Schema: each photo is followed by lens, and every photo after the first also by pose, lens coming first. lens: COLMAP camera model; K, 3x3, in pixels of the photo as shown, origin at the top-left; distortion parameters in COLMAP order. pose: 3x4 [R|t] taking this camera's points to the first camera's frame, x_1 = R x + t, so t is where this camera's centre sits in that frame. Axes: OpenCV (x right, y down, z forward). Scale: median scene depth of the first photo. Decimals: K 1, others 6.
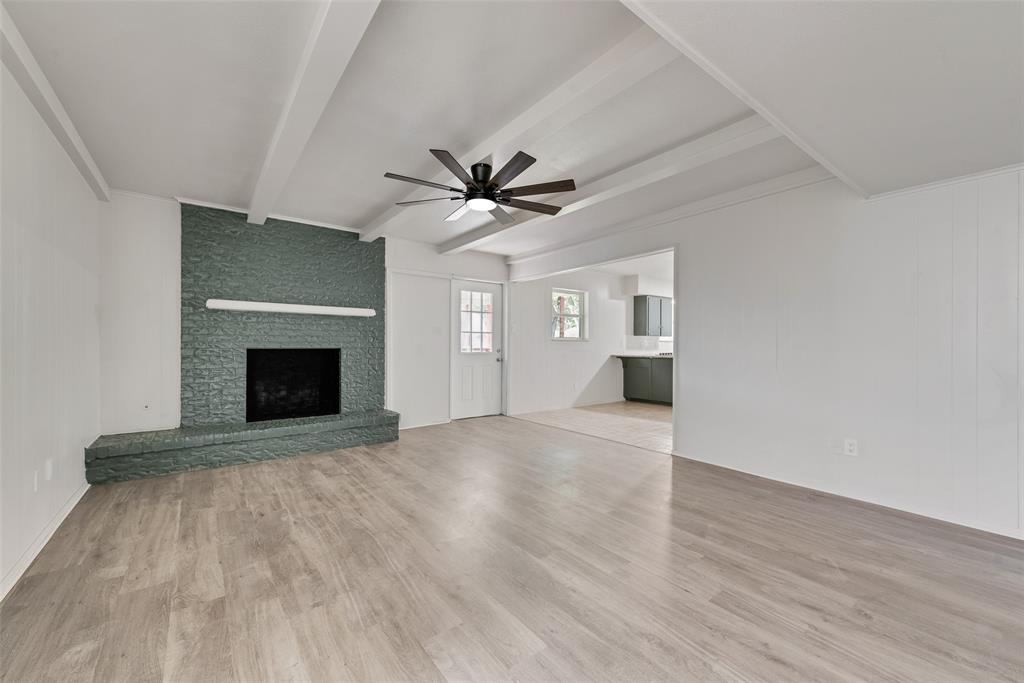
lens RADIAL K [[401.4, 0, 511.7], [0, 401.4, 338.8], [0, 0, 1]] dist [0.011338, -0.002246]
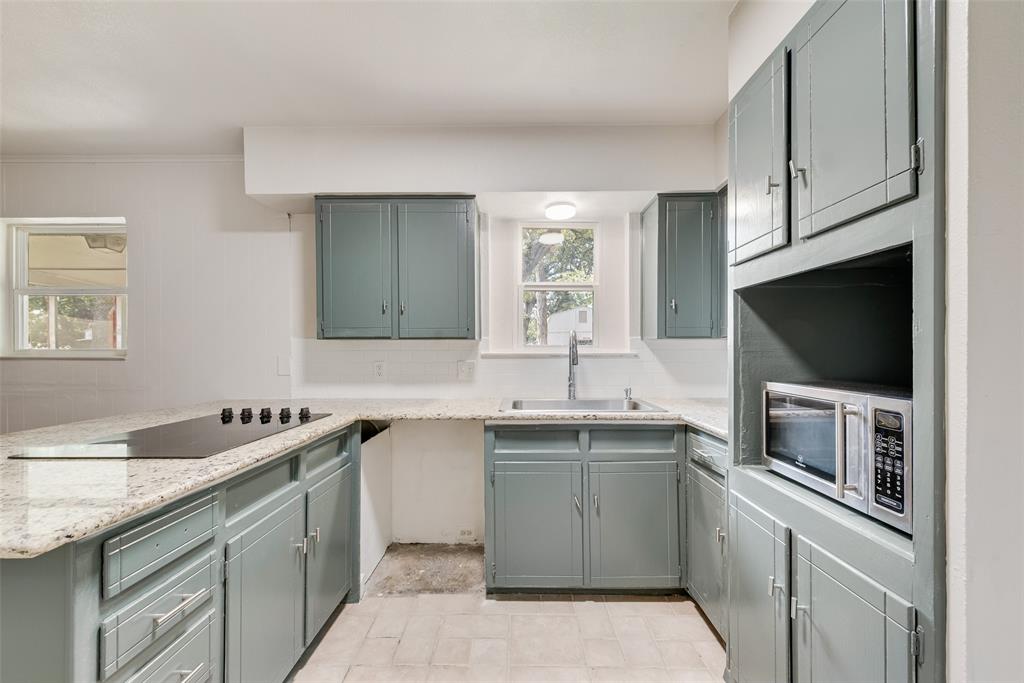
lens RADIAL K [[401.4, 0, 510.2], [0, 401.4, 348.7], [0, 0, 1]] dist [0.011338, -0.002246]
pose [[0.782281, -0.010609, -0.622836, 1.375665], [0.014742, 0.999890, 0.001485, 0.001592], [0.622751, -0.010344, 0.782351, 1.884666]]
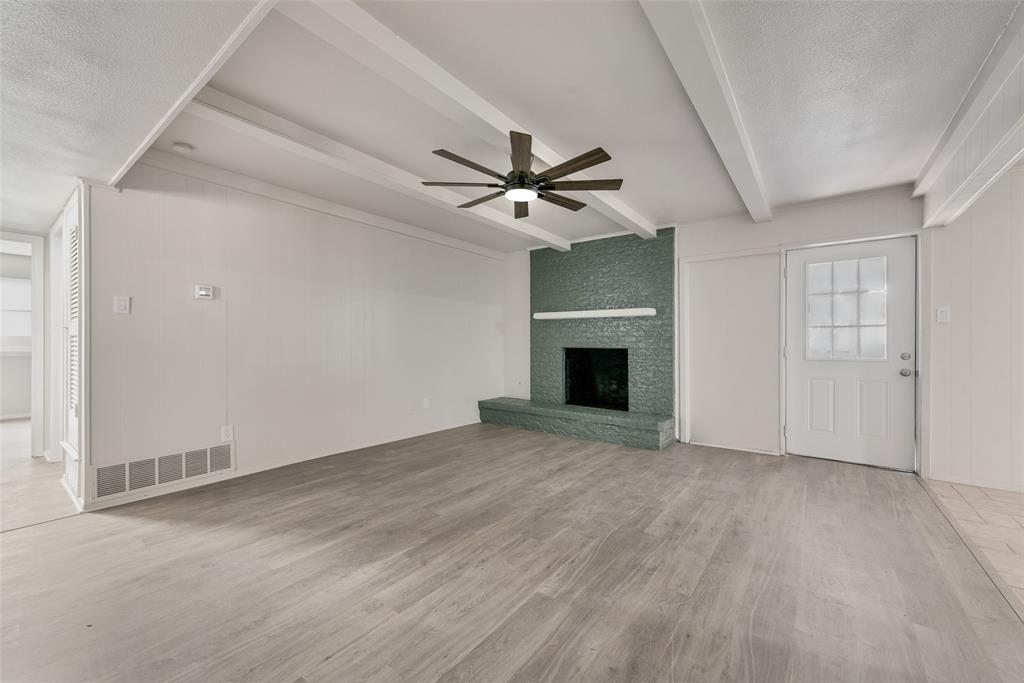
lens RADIAL K [[401.4, 0, 513.6], [0, 401.4, 342.1], [0, 0, 1]] dist [0.011338, -0.002246]
pose [[0.267210, -0.006358, -0.963617, 0.617319], [0.011210, 0.999931, -0.003490, 0.009444], [0.963573, -0.009870, 0.267263, 0.548784]]
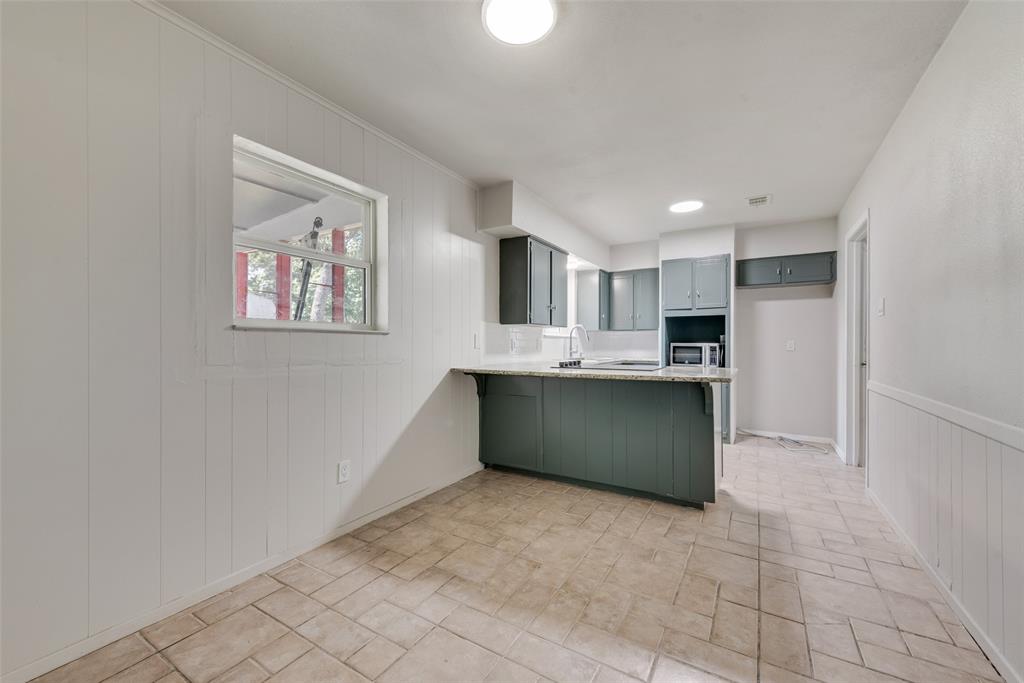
lens RADIAL K [[401.4, 0, 508.6], [0, 401.4, 337.9], [0, 0, 1]] dist [0.011338, -0.002246]
pose [[0.936246, 0.001447, 0.351343, 0.333104], [-0.002260, 0.999996, 0.001905, 0.017518], [-0.351339, -0.002577, 0.936245, 1.251069]]
